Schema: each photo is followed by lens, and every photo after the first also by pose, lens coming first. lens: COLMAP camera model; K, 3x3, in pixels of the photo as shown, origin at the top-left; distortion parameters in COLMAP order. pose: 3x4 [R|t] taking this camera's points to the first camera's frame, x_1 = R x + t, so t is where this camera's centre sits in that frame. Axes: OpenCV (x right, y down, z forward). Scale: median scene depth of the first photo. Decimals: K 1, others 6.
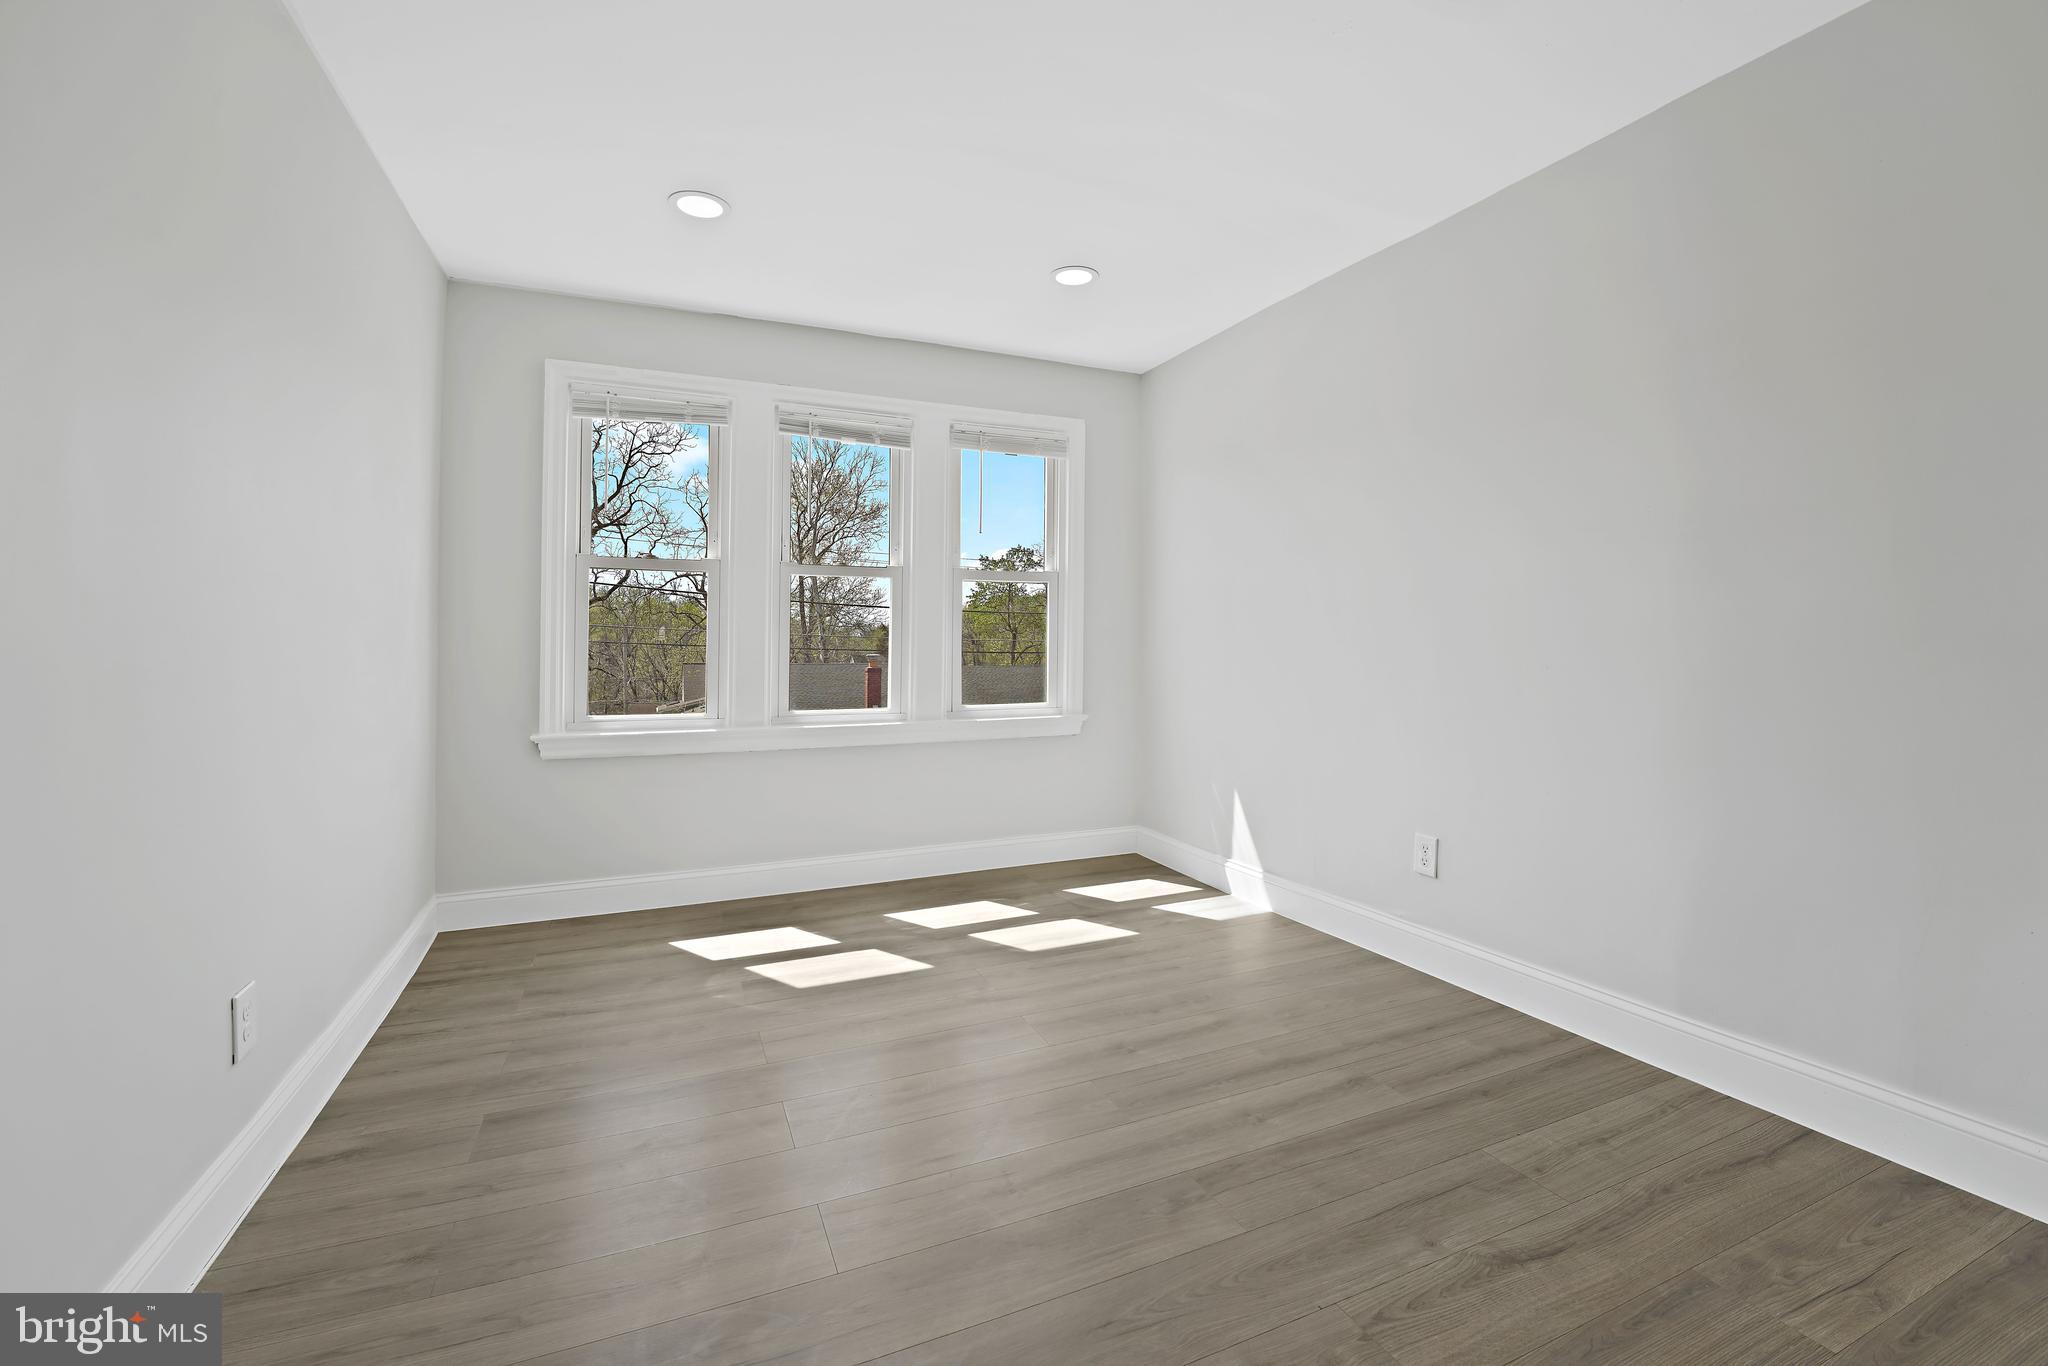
lens RADIAL K [[833.9, 0, 1013.8], [0, 833.9, 674.5], [0, 0, 1]] dist [-0.026349, 0.000324]
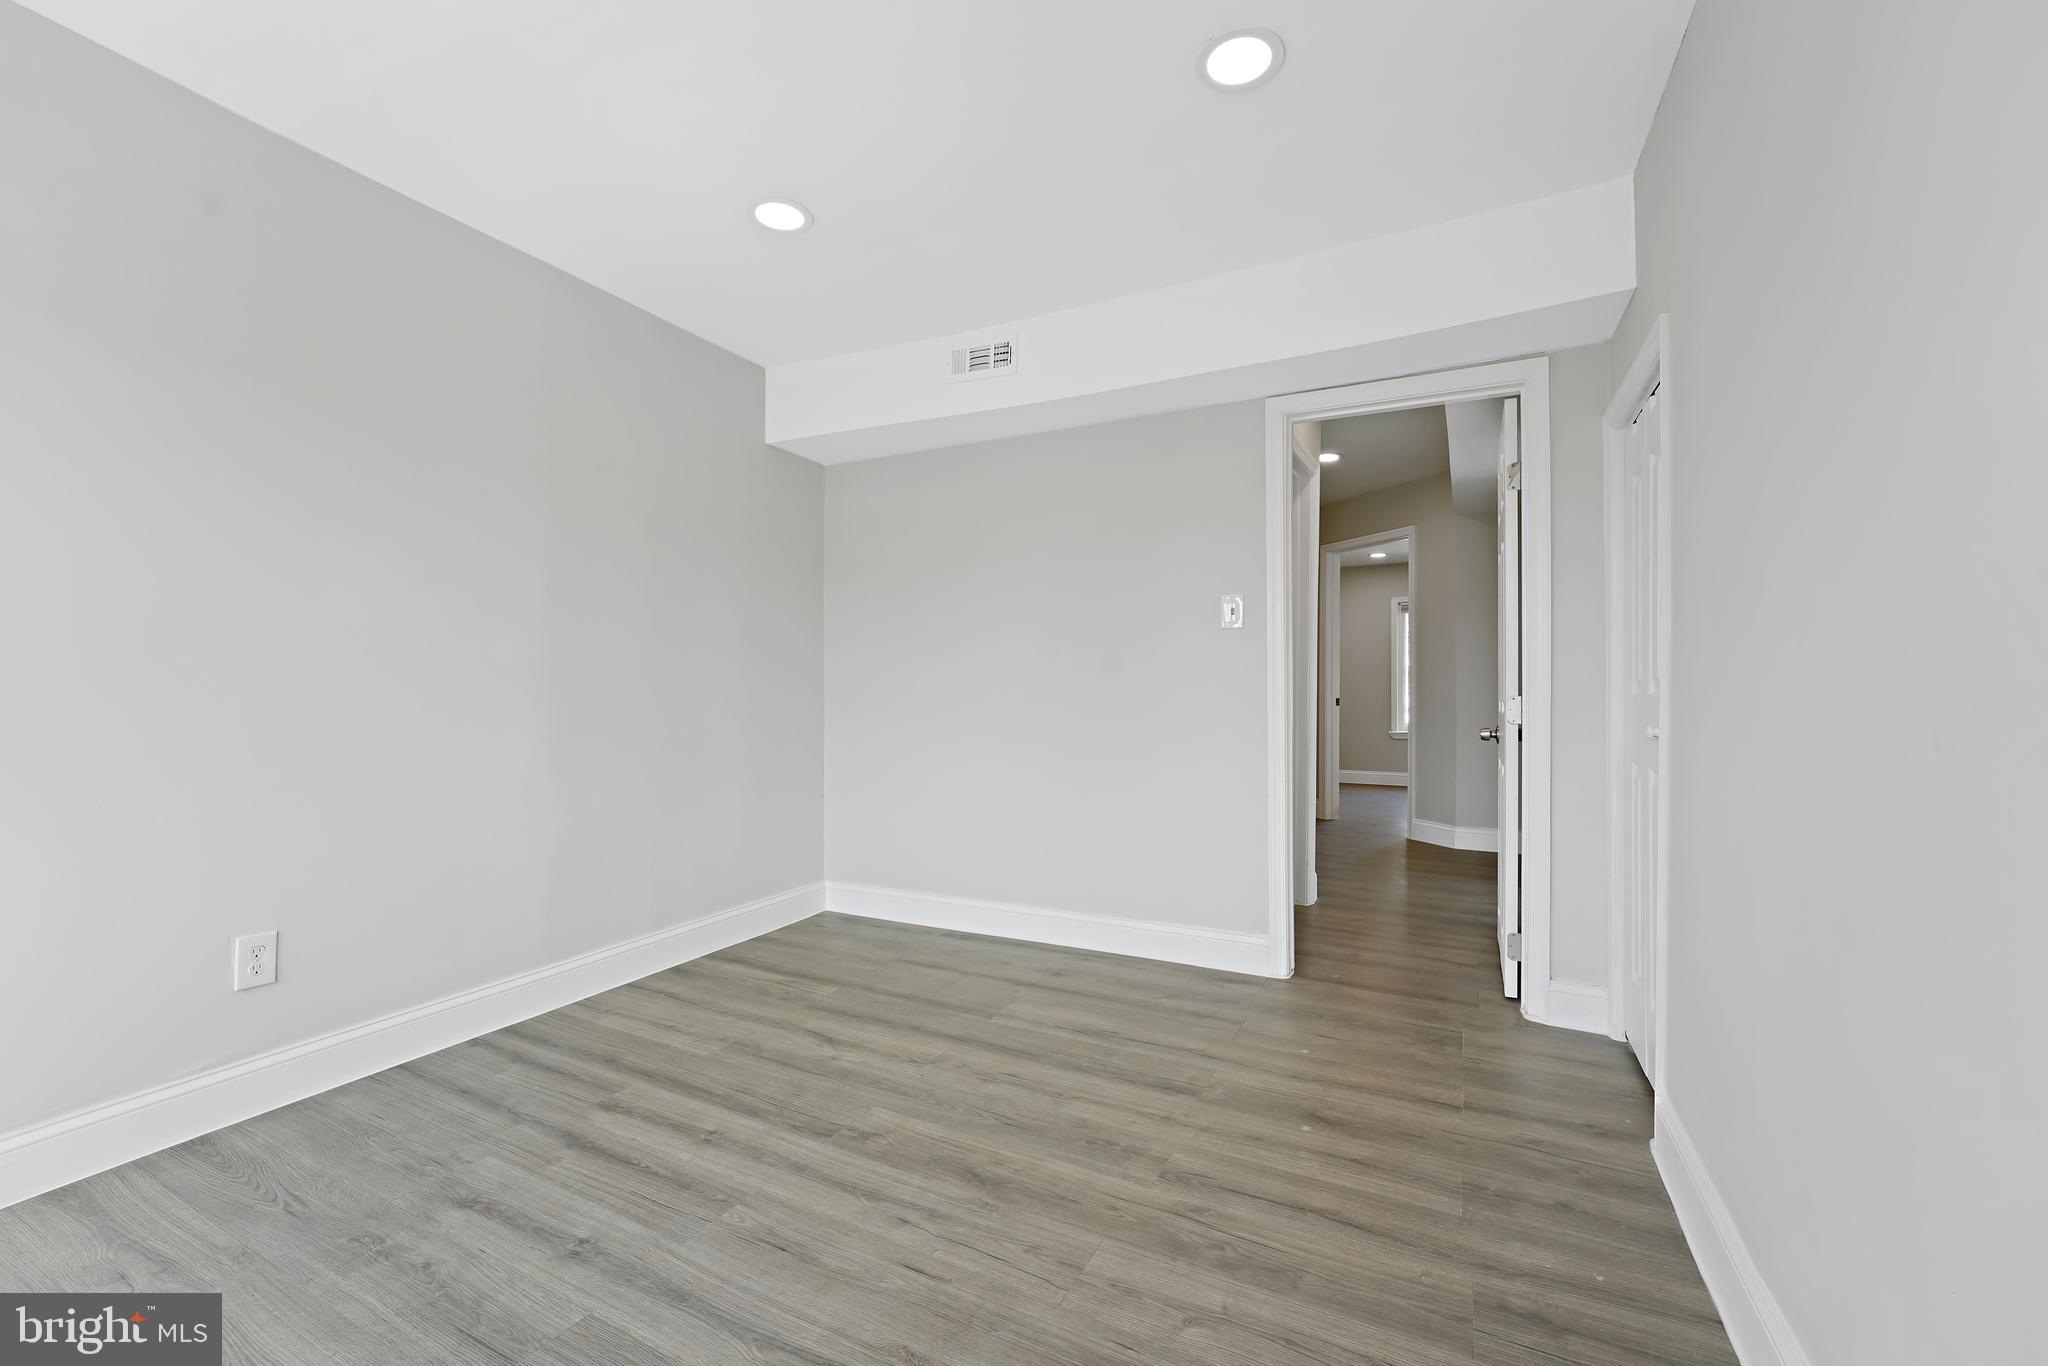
lens RADIAL K [[833.9, 0, 1013.8], [0, 833.9, 674.5], [0, 0, 1]] dist [-0.026349, 0.000324]
pose [[-0.621679, 0.015626, 0.783116, -0.802602], [0.026511, 0.999648, 0.001099, -0.044119], [-0.782824, 0.021444, -0.621874, 1.372885]]
